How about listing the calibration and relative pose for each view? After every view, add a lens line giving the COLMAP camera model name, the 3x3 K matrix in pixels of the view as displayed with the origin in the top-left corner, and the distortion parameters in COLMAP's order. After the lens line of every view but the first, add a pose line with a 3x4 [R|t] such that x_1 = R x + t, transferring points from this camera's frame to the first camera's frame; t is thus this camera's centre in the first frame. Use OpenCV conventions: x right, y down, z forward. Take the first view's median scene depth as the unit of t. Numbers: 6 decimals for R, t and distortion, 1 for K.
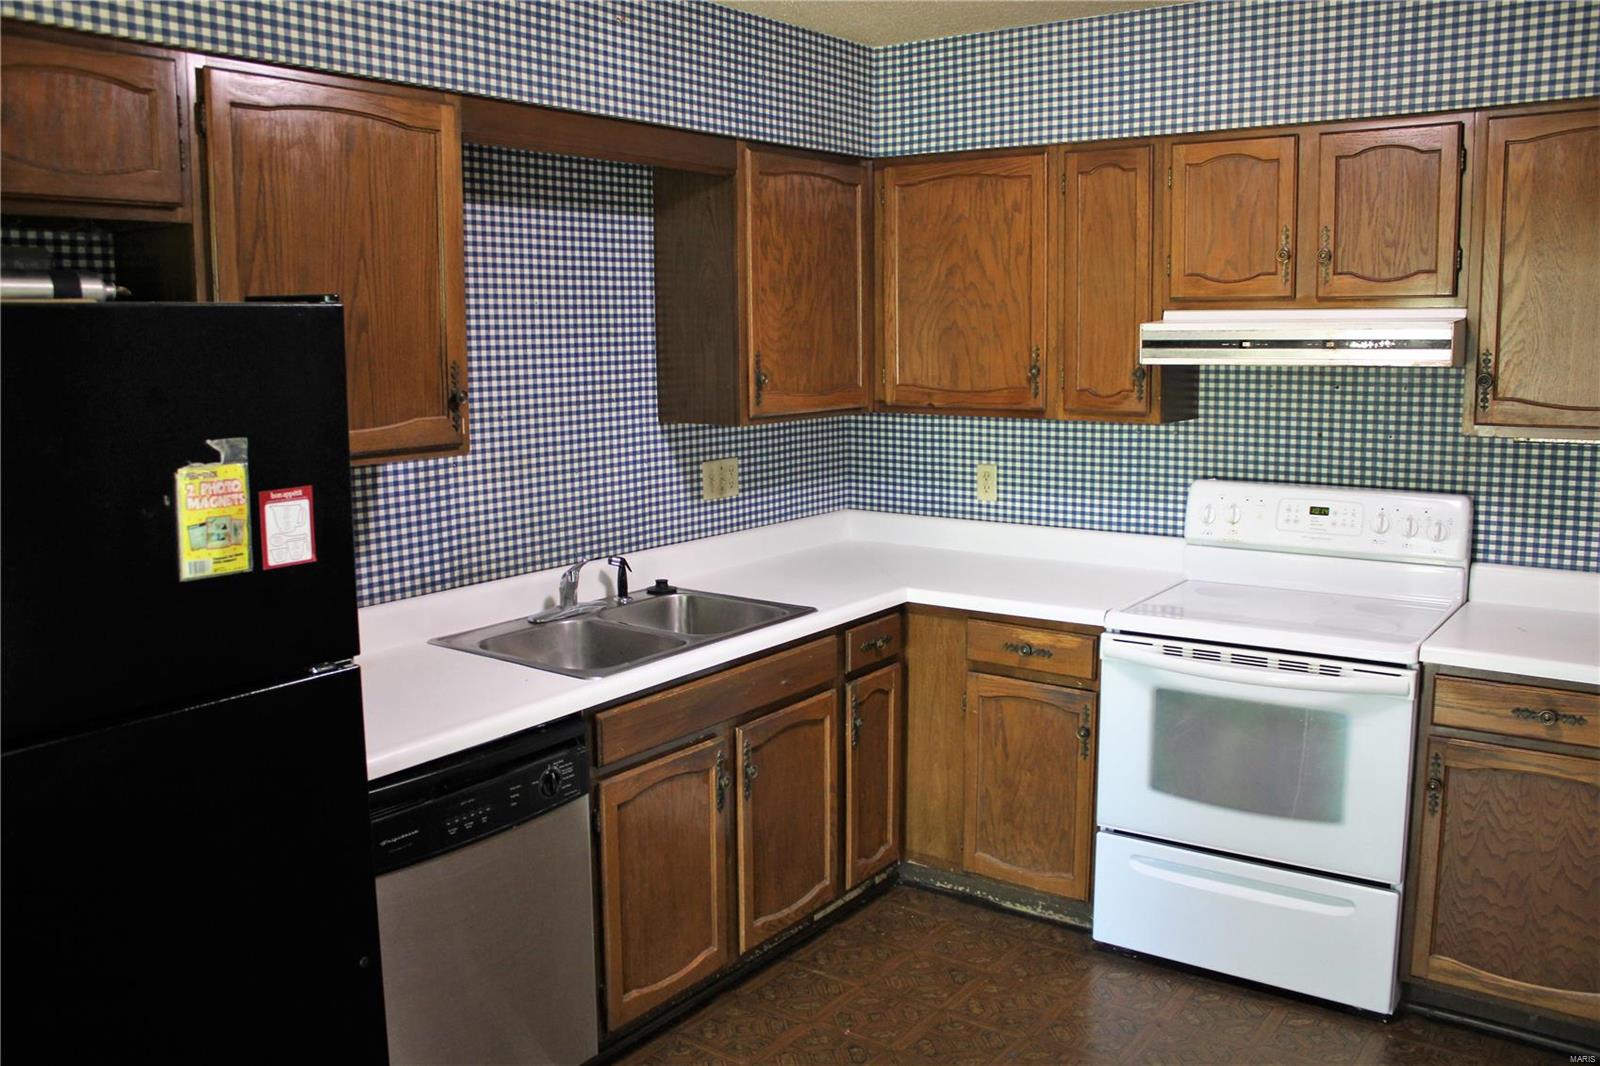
lens RADIAL K [[1333.6, 0, 800.0], [0, 1333.6, 533.0], [0, 0, 1]] dist [-0.163553, 0.152969]
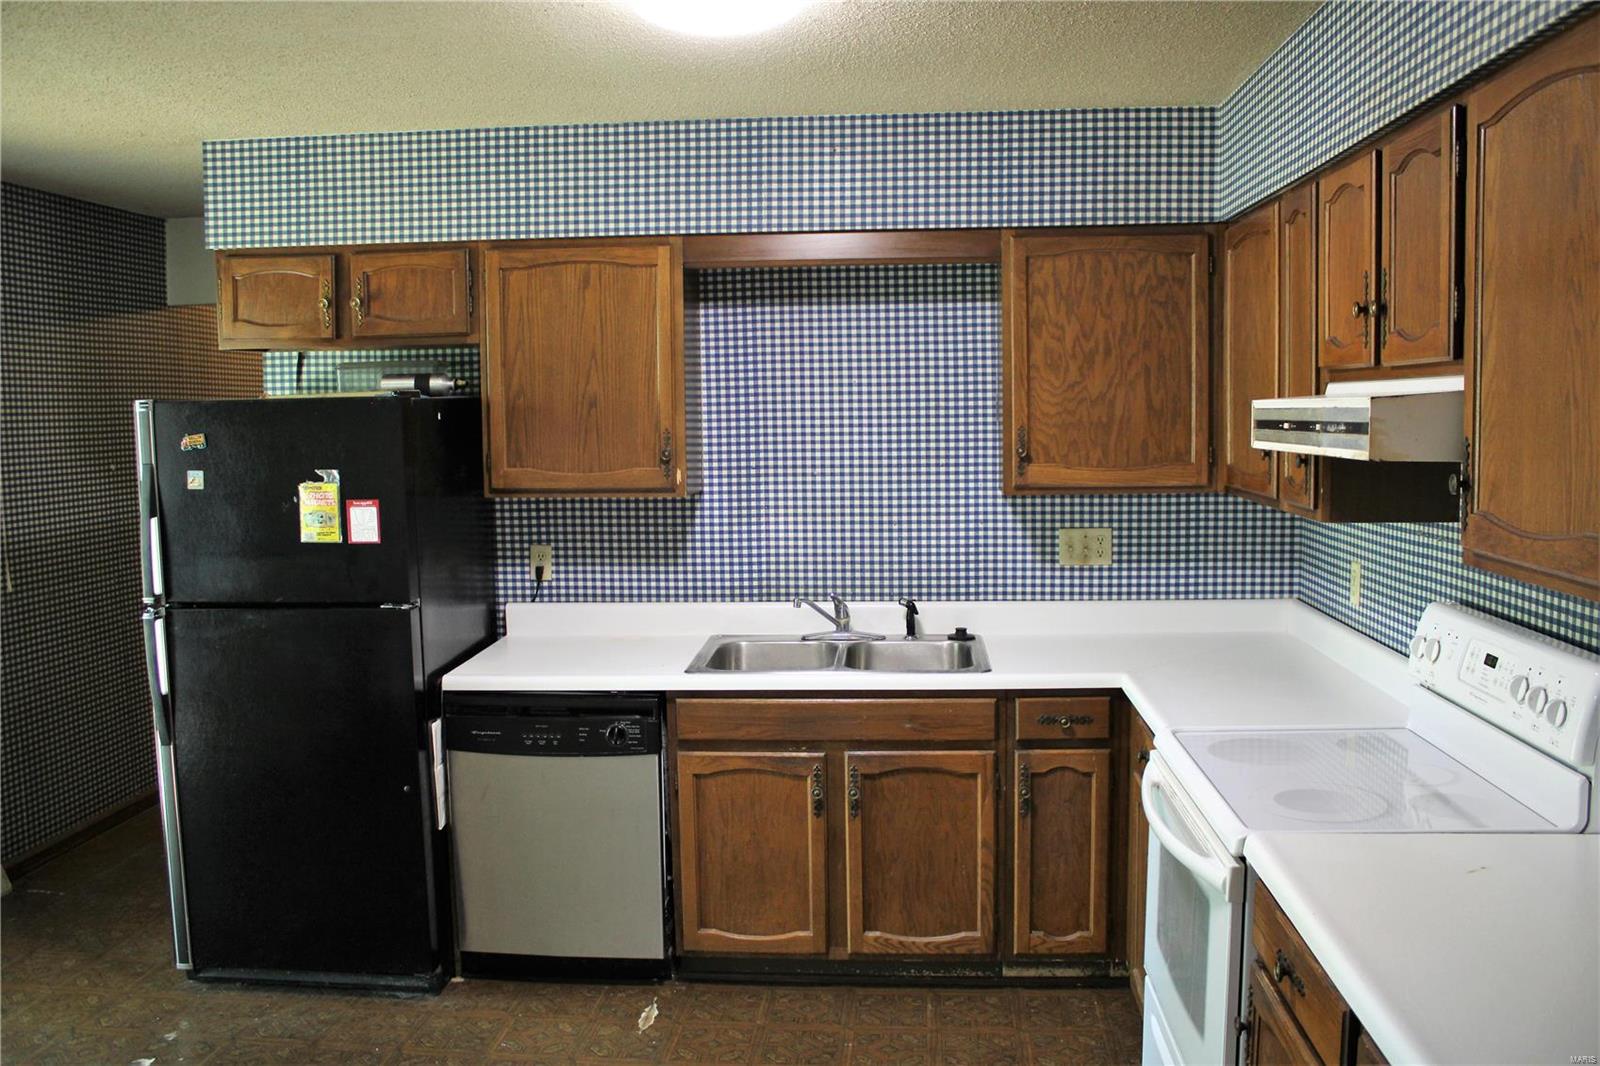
lens RADIAL K [[1333.6, 0, 800.0], [0, 1333.6, 533.0], [0, 0, 1]] dist [-0.163553, 0.152969]
pose [[0.521098, 0.085661, -0.849187, 0.994188], [-0.119915, 0.992430, 0.026525, -0.074393], [0.845031, 0.088008, 0.527425, 0.384394]]
